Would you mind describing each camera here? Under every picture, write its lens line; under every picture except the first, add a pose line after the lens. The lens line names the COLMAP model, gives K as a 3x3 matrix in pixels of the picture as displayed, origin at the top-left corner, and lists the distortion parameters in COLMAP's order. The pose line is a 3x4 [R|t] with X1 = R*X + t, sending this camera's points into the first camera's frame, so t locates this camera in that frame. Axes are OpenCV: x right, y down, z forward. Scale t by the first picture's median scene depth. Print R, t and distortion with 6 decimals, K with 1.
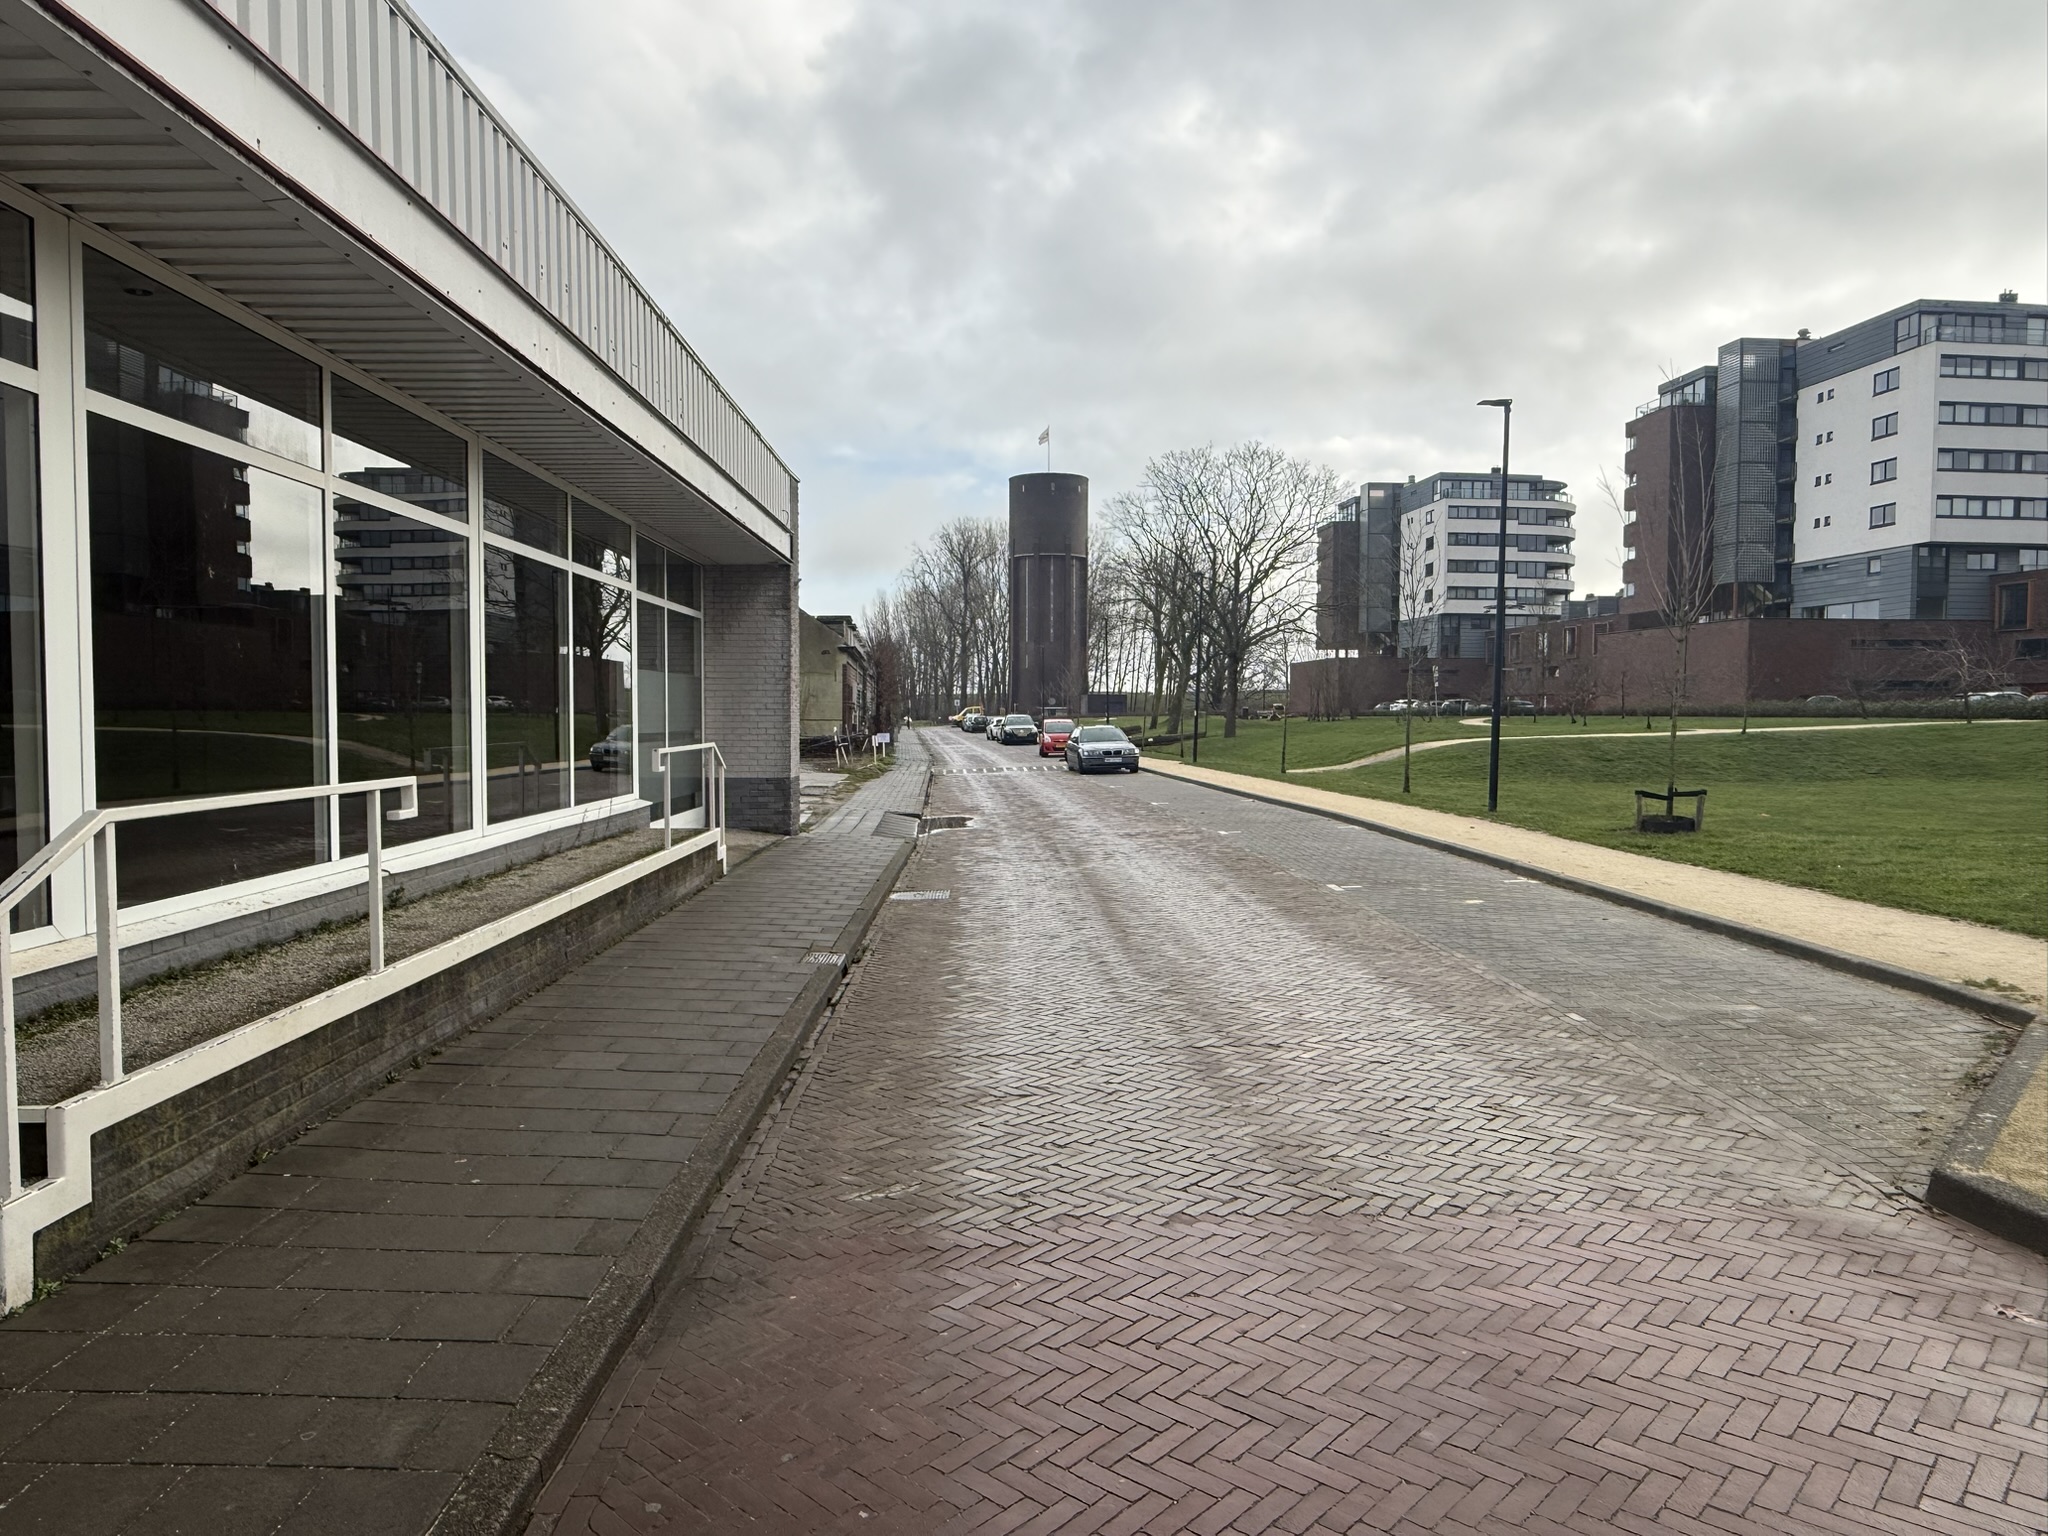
lens RADIAL K [[1366.8, 0, 1022.4], [0, 1366.8, 761.1], [0, 0, 1]] dist [0.003594, 0.002414]
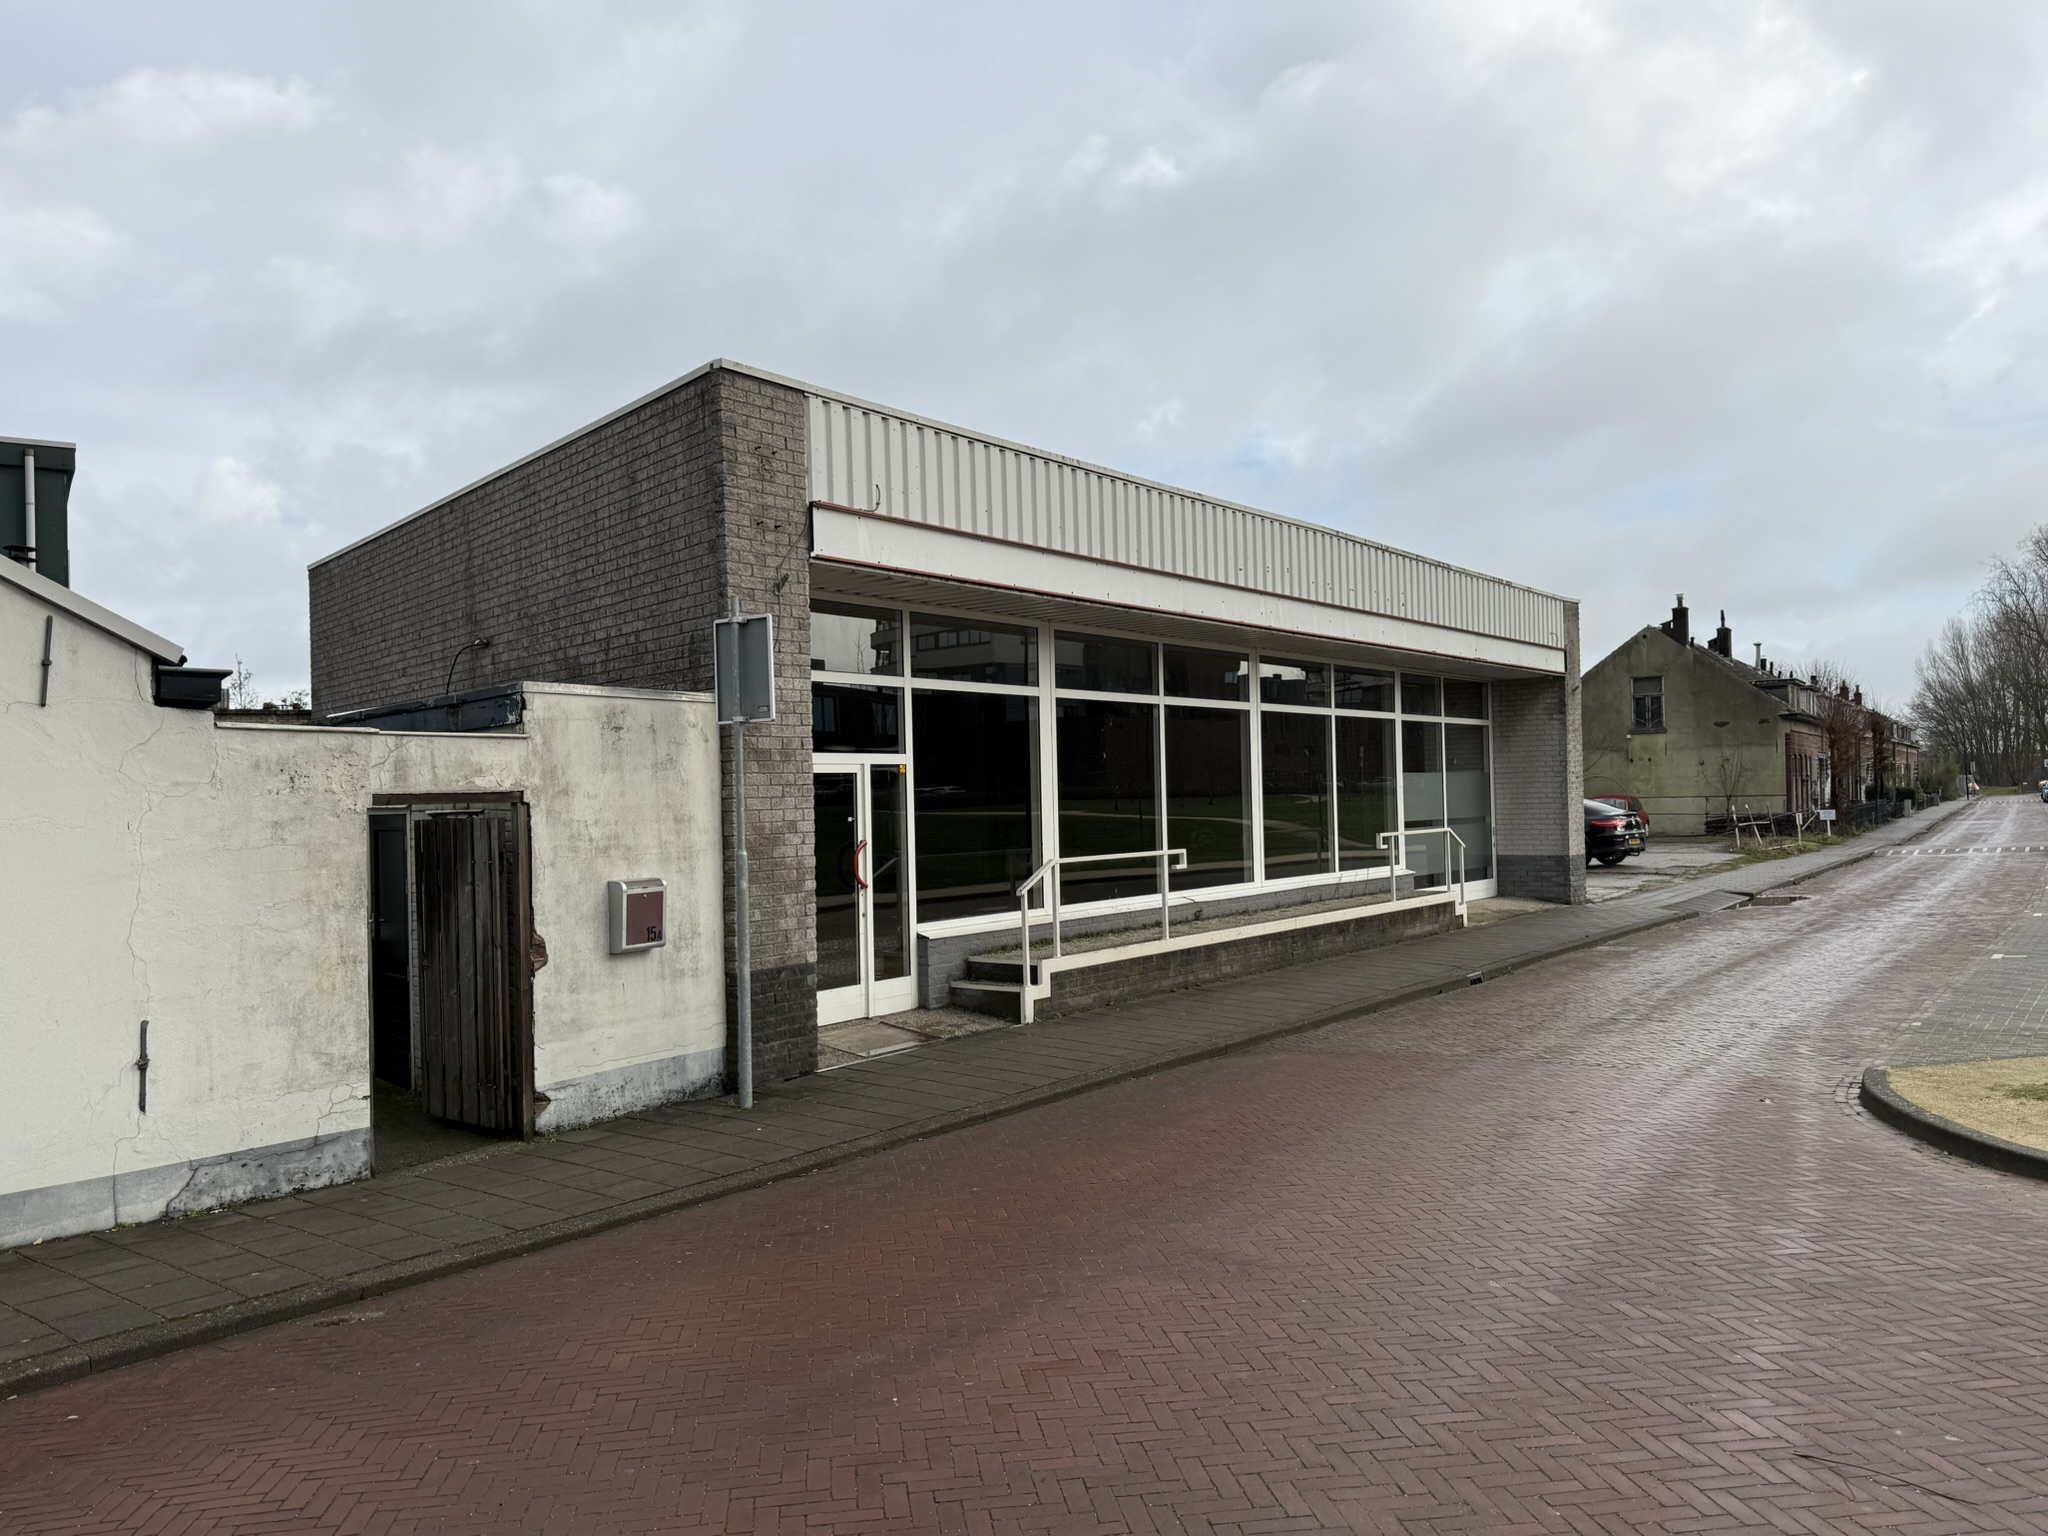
lens RADIAL K [[1604.1, 0, 1024.0], [0, 1604.1, 768.0], [0, 0, 1]] dist [0.006402, 0.000201]
pose [[0.796802, -0.021136, -0.603870, 0.715135], [-0.005519, 0.999092, -0.042251, -0.005145], [0.604215, 0.036998, 0.795962, -0.936861]]
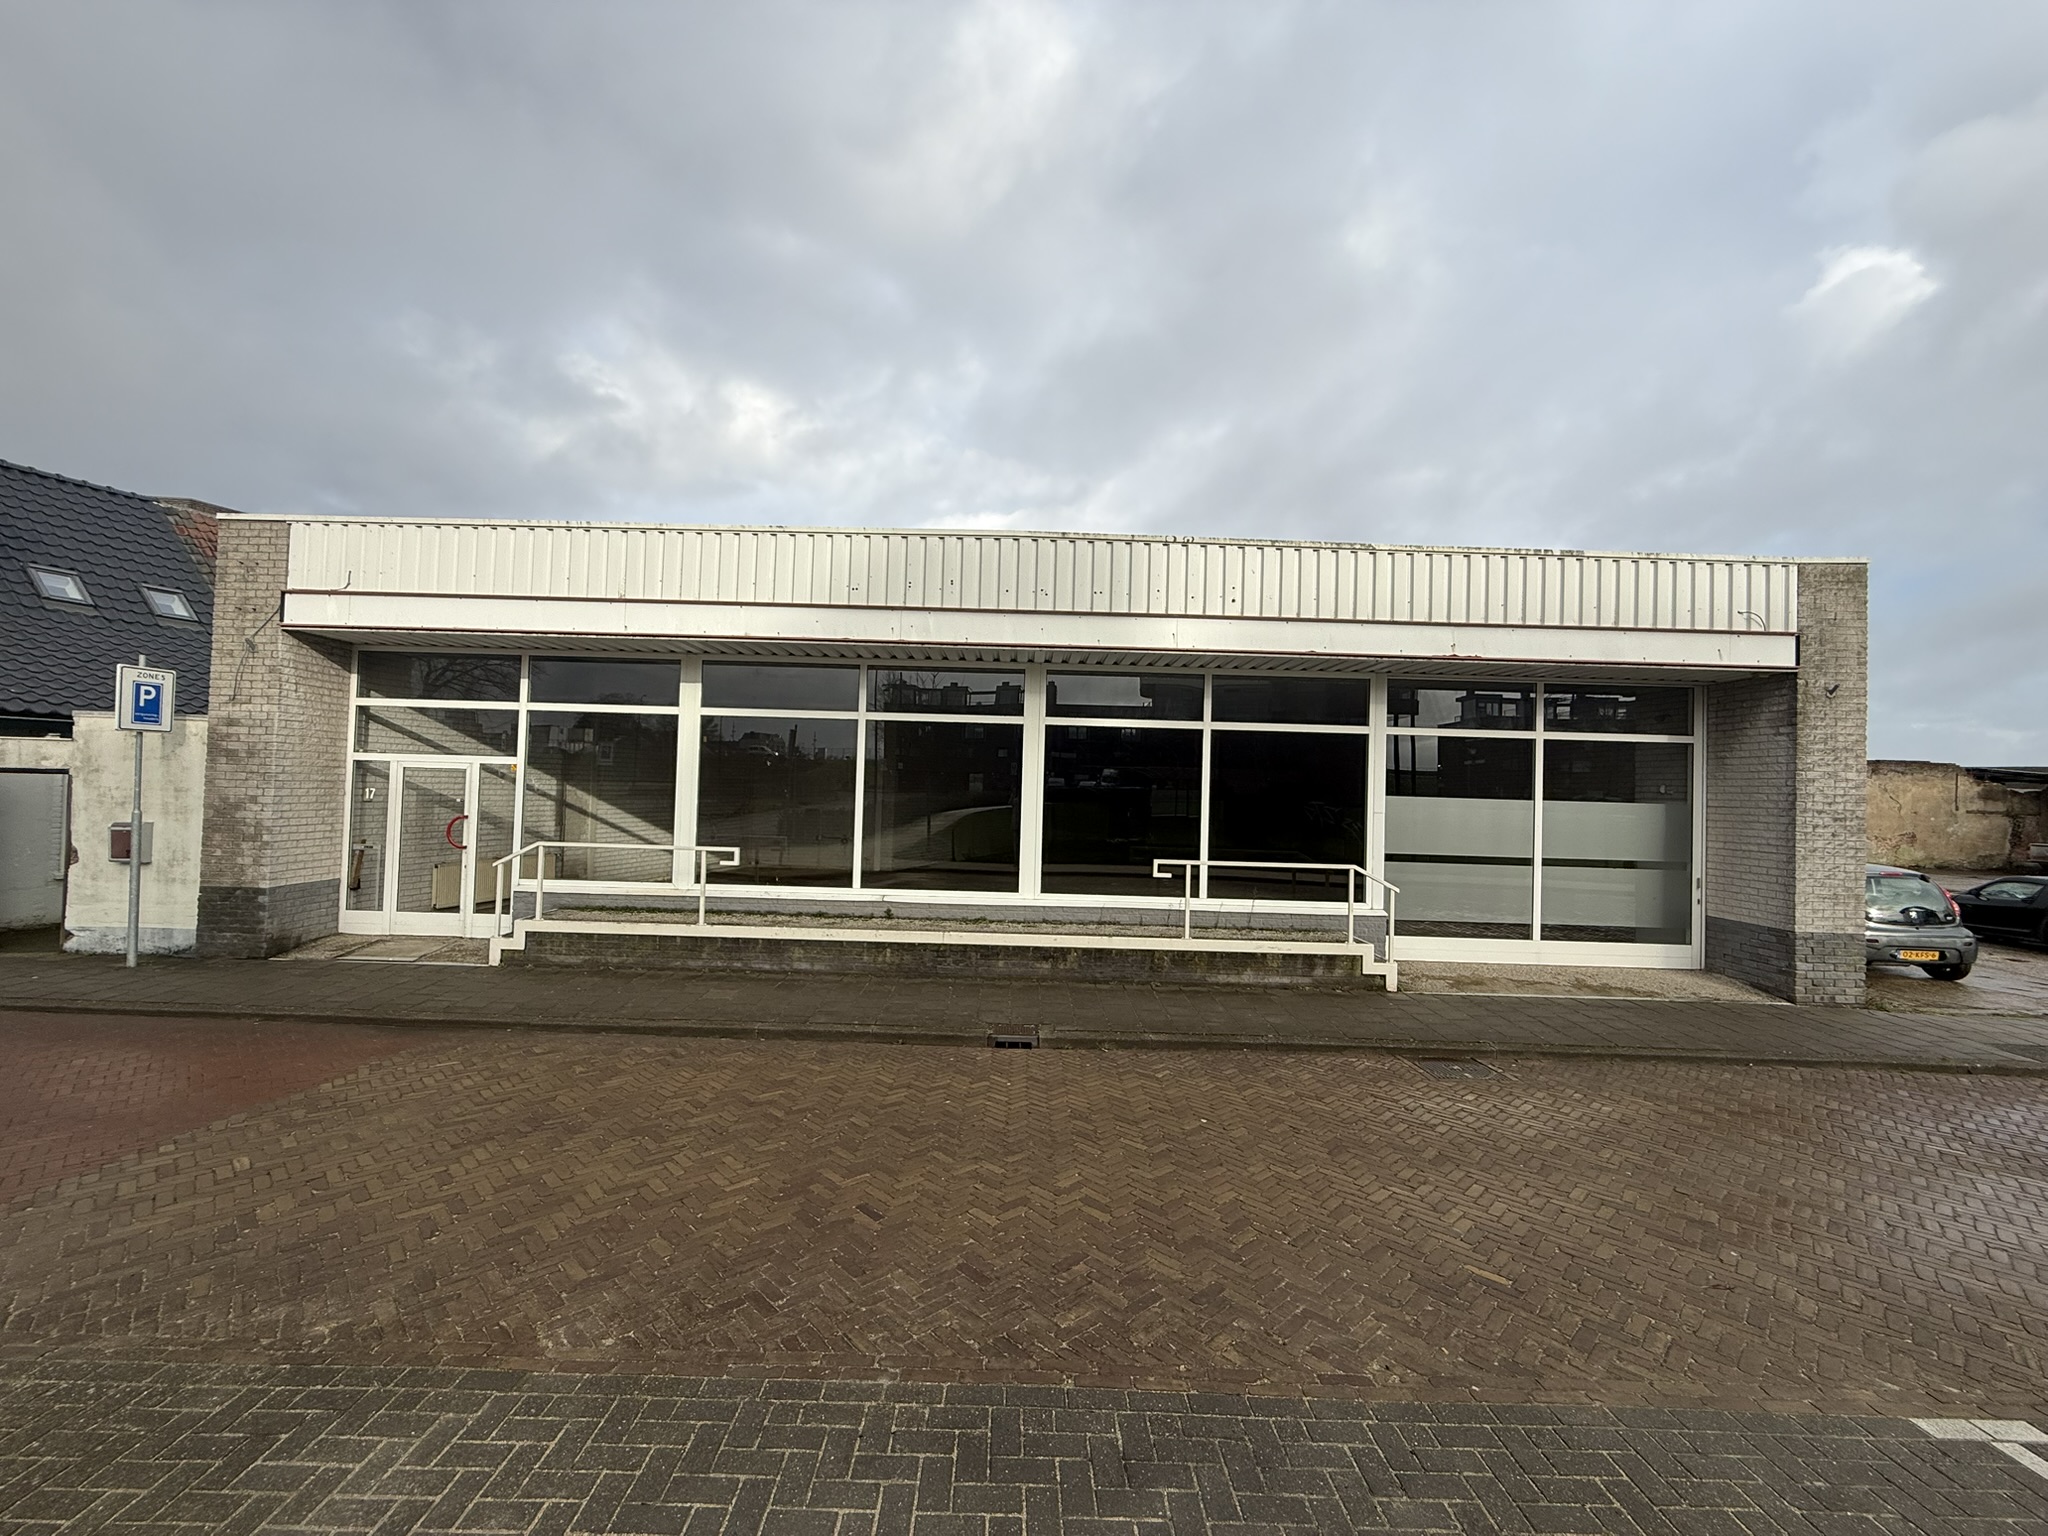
lens RADIAL K [[753.0, 0, 1025.0], [0, 753.0, 779.9], [0, 0, 1]] dist [-0.000894, -0.005150]
pose [[-0.026367, -0.021350, -0.999424, 0.701161], [-0.065054, 0.997689, -0.019596, -0.093471], [0.997533, 0.064500, -0.027695, 1.300133]]
